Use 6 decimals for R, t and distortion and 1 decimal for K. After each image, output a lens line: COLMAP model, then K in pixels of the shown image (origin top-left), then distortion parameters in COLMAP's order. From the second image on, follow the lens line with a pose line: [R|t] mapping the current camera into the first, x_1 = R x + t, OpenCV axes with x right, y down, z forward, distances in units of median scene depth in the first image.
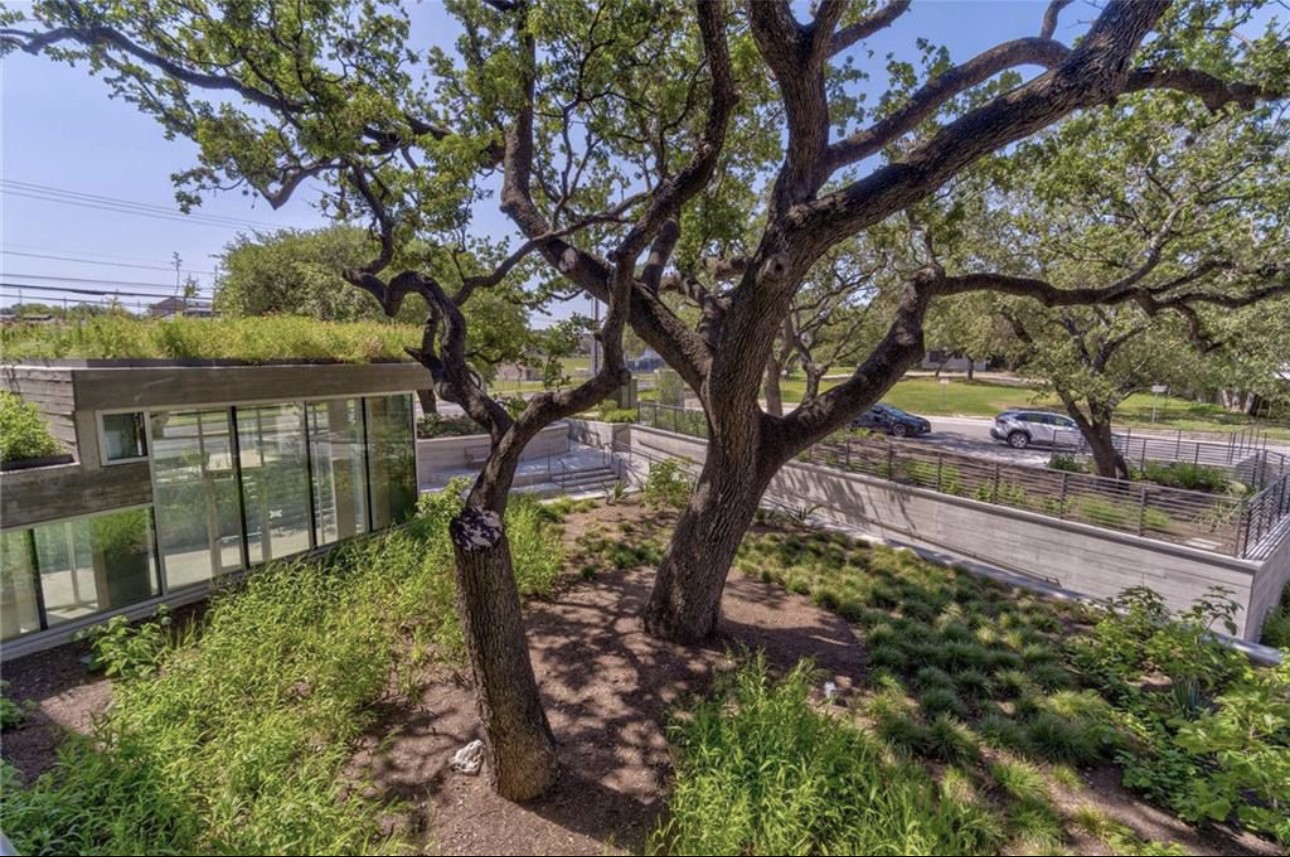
lens RADIAL K [[564.0, 0, 644.2], [0, 564.0, 429.8], [0, 0, 1]] dist [0.000380, 0.000731]
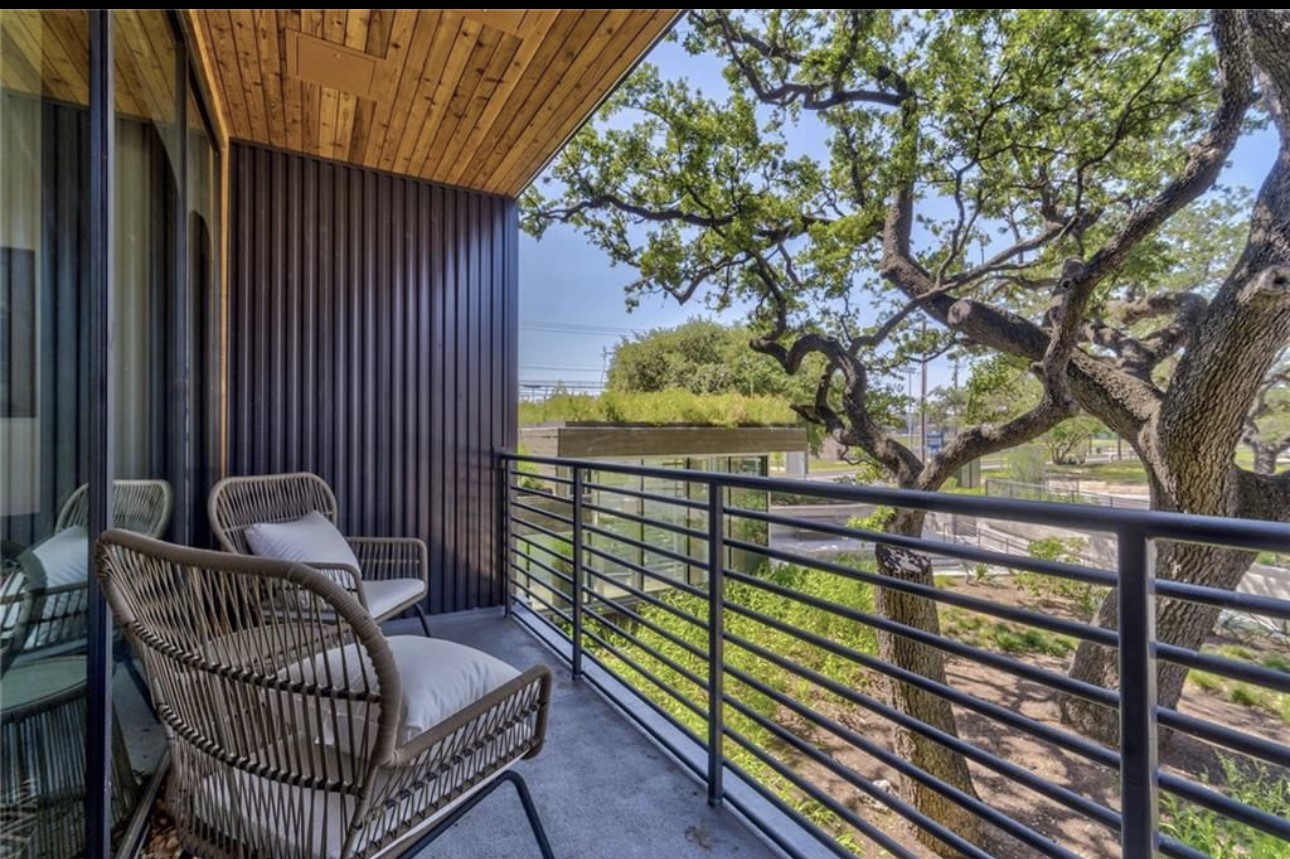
lens RADIAL K [[564.0, 0, 645.1], [0, 564.0, 429.0], [0, 0, 1]] dist [0.000380, 0.000731]
pose [[0.867160, -0.013977, -0.497834, -0.100860], [-0.058877, 0.989719, -0.130344, 0.058230], [0.494537, 0.142340, 0.857422, -0.092445]]
